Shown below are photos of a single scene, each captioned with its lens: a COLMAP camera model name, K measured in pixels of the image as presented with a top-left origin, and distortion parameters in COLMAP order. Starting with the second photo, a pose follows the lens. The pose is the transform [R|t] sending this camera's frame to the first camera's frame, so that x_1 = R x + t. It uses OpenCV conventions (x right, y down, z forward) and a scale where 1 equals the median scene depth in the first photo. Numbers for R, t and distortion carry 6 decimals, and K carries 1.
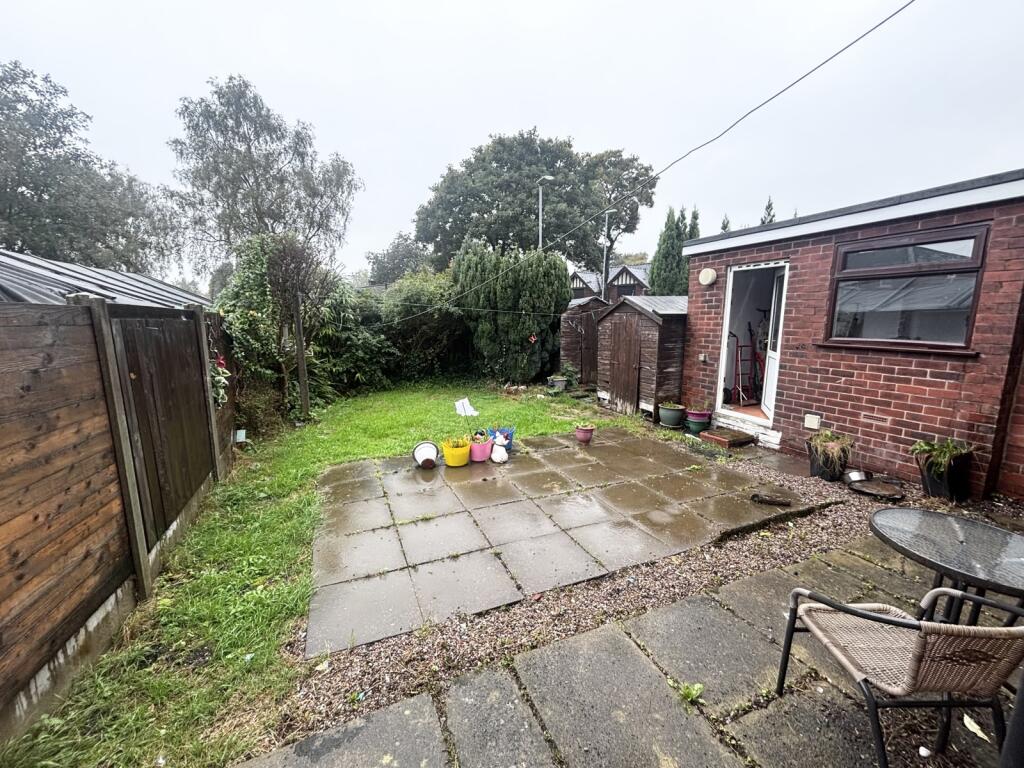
lens RADIAL K [[411.2, 0, 508.2], [0, 411.2, 383.9], [0, 0, 1]] dist [-0.001913, -0.000220]
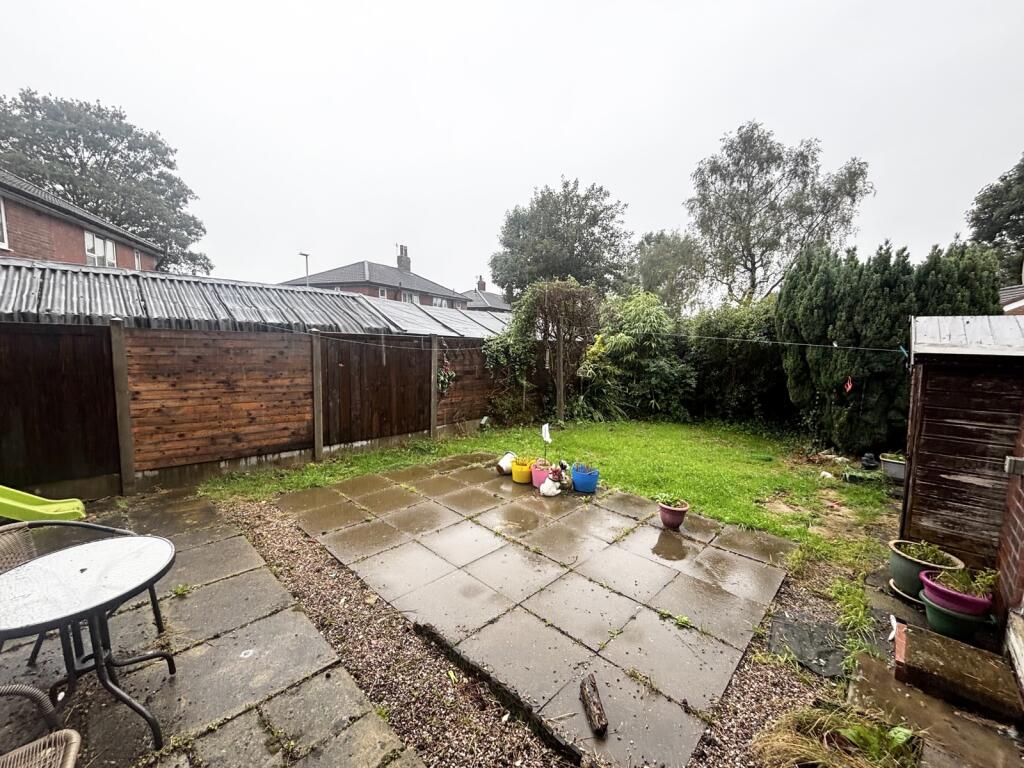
lens RADIAL K [[411.2, 0, 508.2], [0, 411.2, 383.9], [0, 0, 1]] dist [-0.001913, -0.000220]
pose [[0.400105, 0.110943, -0.909729, 0.148193], [-0.172616, 0.984002, 0.044083, -0.017352], [0.900066, 0.139397, 0.412855, 0.091028]]
